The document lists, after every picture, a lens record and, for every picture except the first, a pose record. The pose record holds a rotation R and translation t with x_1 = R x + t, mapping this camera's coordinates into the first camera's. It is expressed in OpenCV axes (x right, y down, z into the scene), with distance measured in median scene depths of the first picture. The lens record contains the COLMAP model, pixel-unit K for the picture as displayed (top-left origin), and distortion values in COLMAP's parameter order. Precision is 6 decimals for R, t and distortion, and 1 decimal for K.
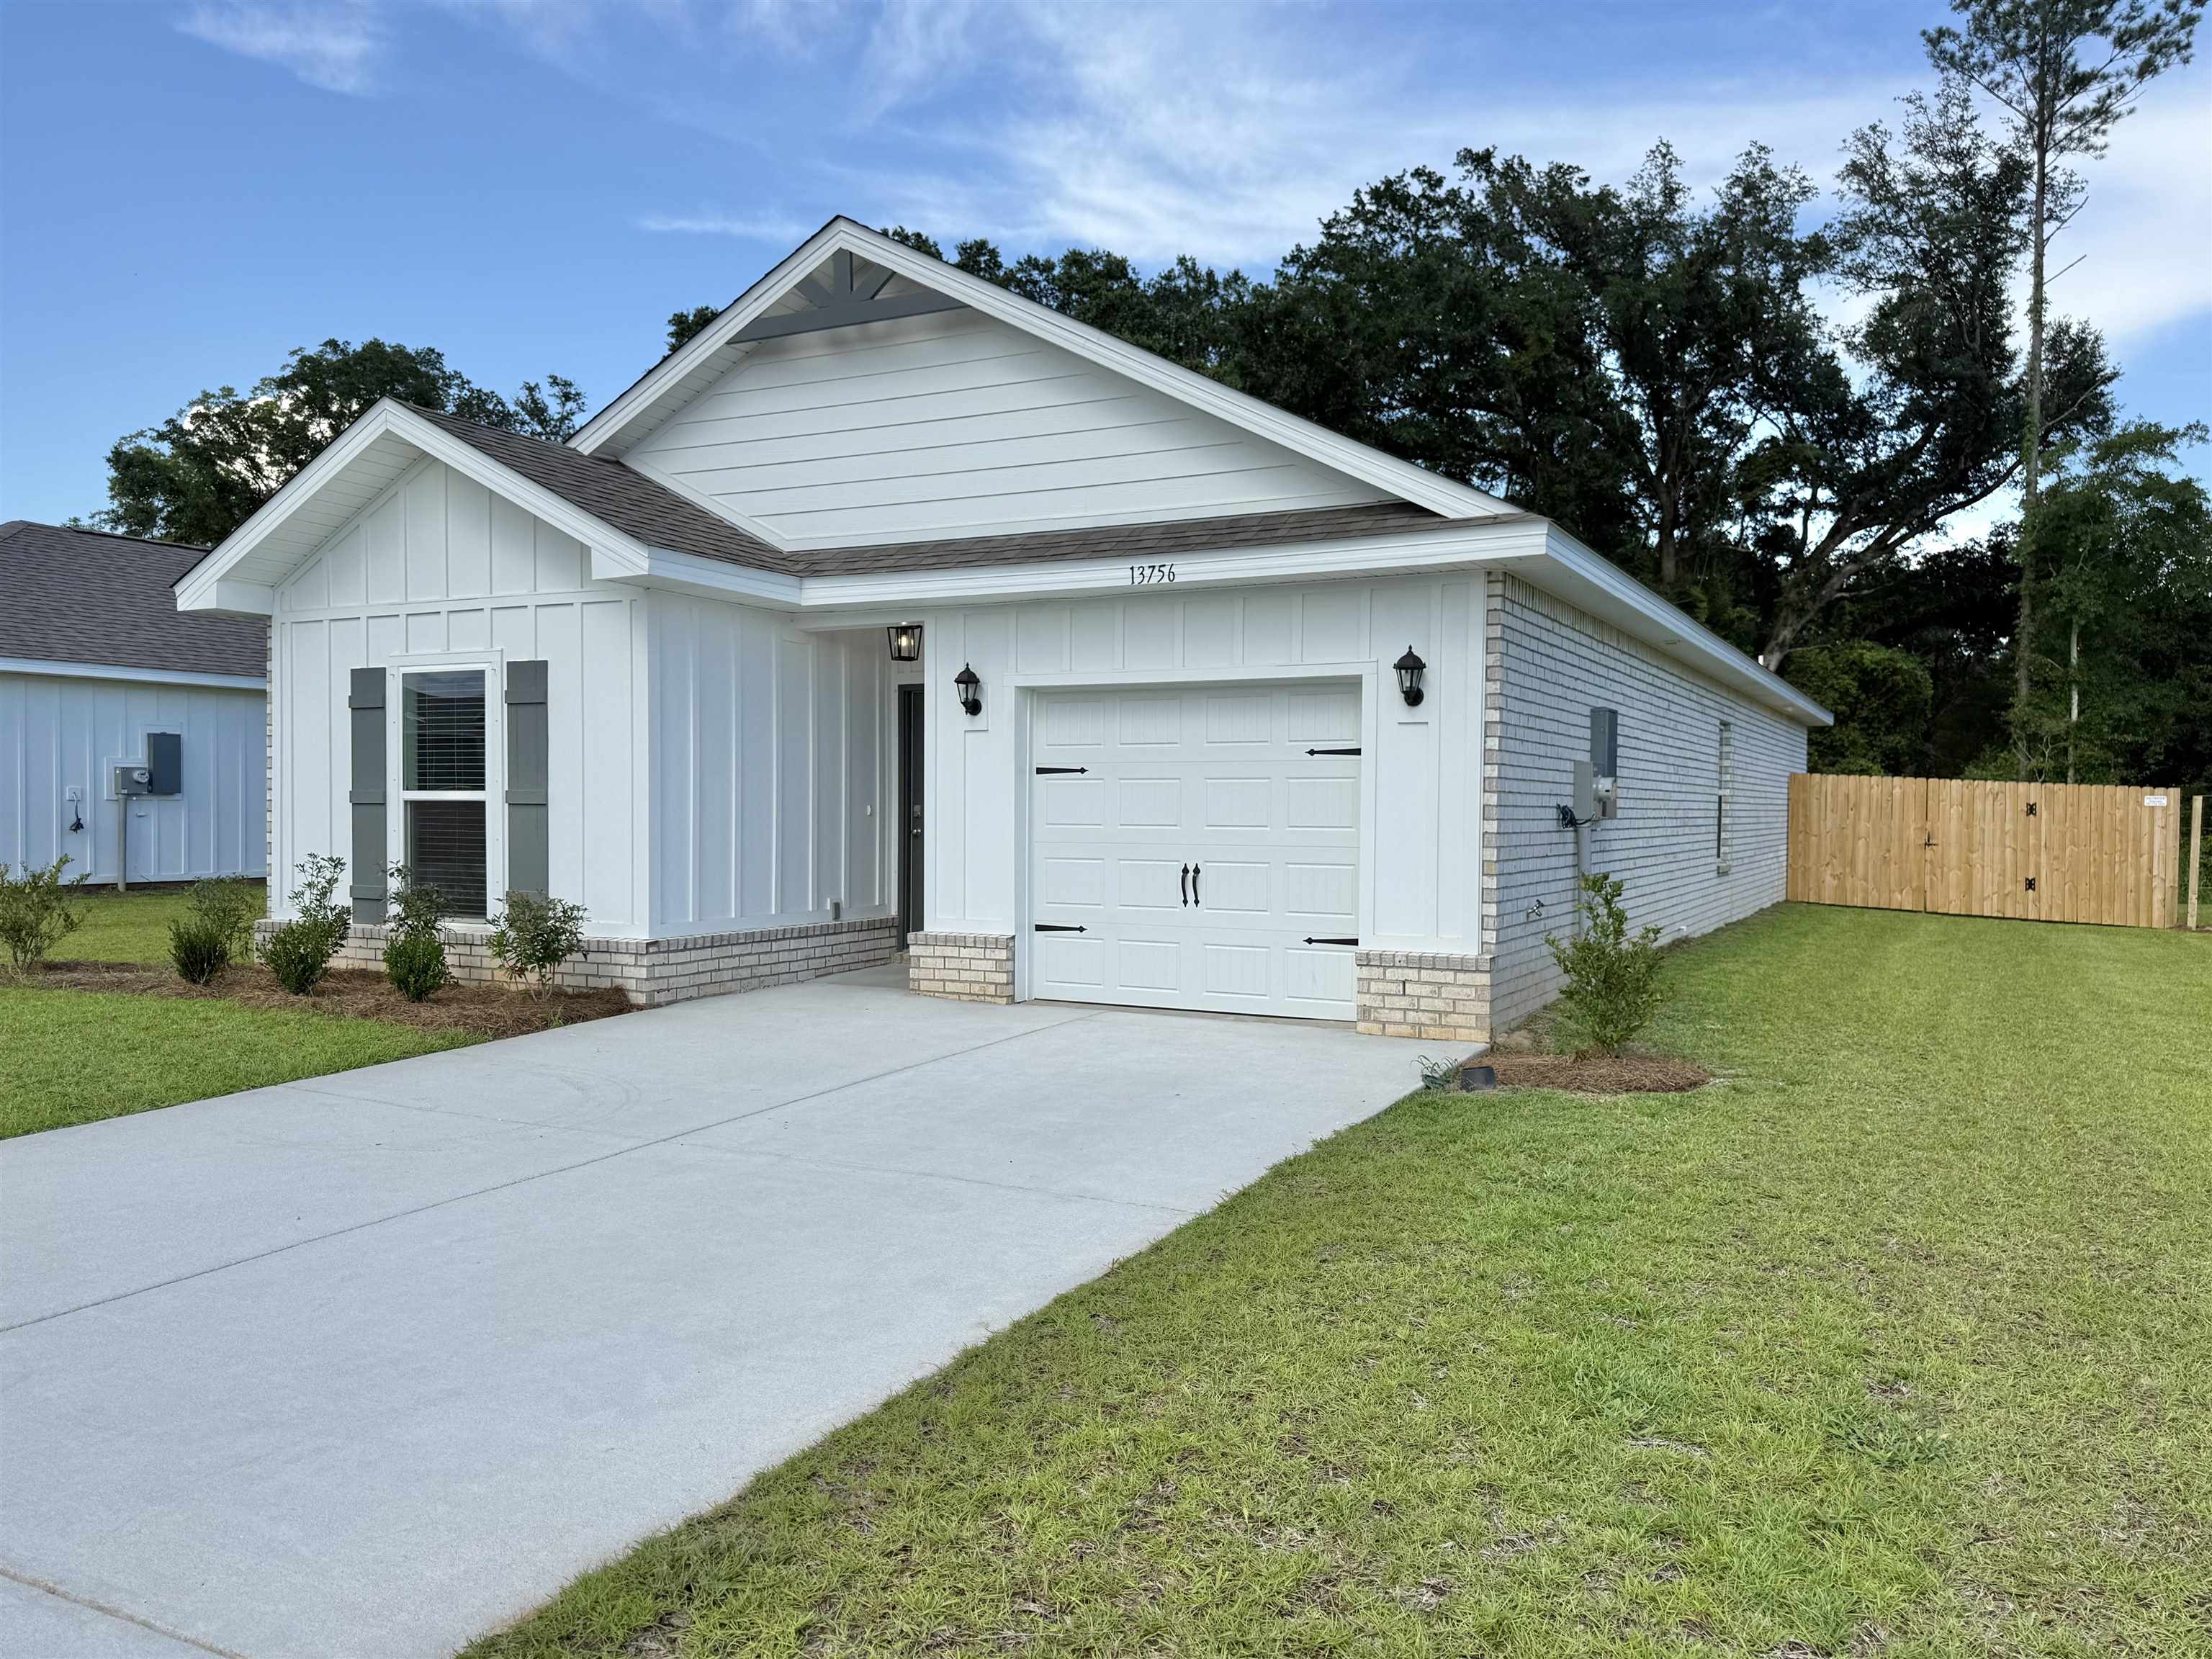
lens RADIAL K [[1661.4, 0, 1106.0], [0, 1661.4, 829.5], [0, 0, 1]] dist [0.025915, -0.012200]
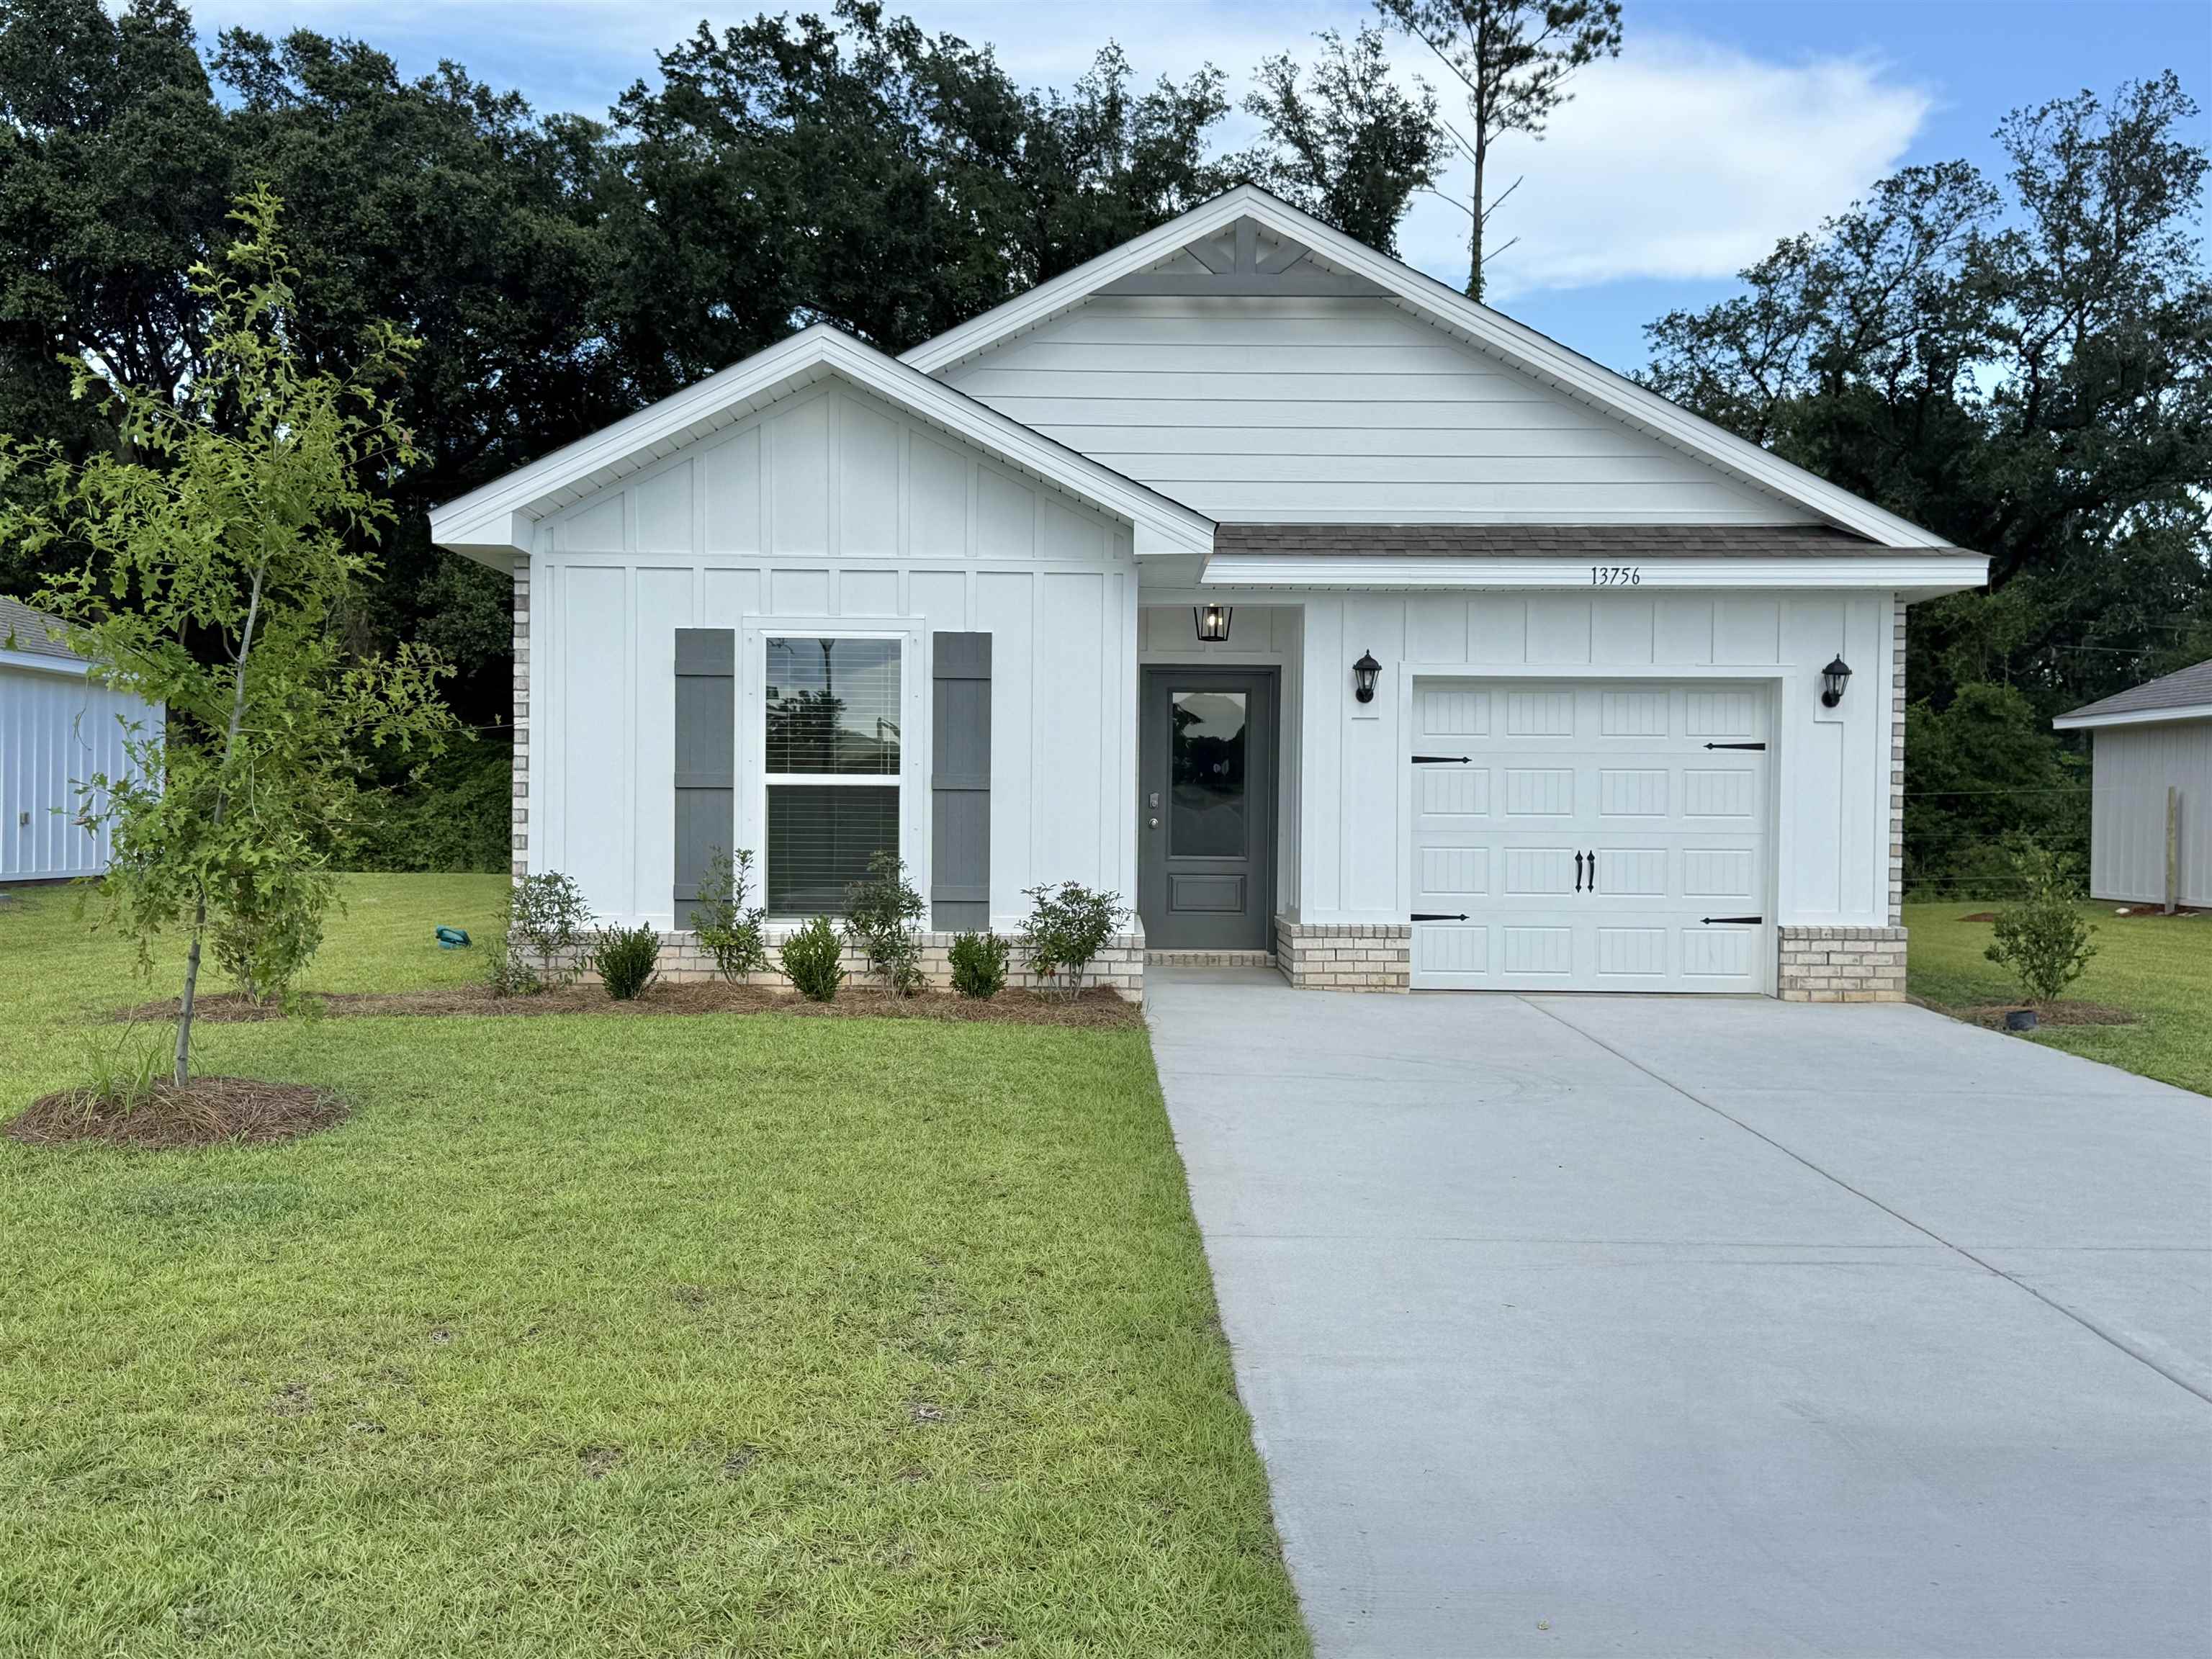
lens RADIAL K [[2230.2, 0, 1106.0], [0, 2230.2, 829.5], [0, 0, 1]] dist [0.062377, 0.009036]
pose [[0.886676, 0.000169, 0.462391, -0.833182], [0.003170, 0.999974, -0.006446, 0.014623], [-0.462380, 0.007181, 0.886653, -0.103496]]
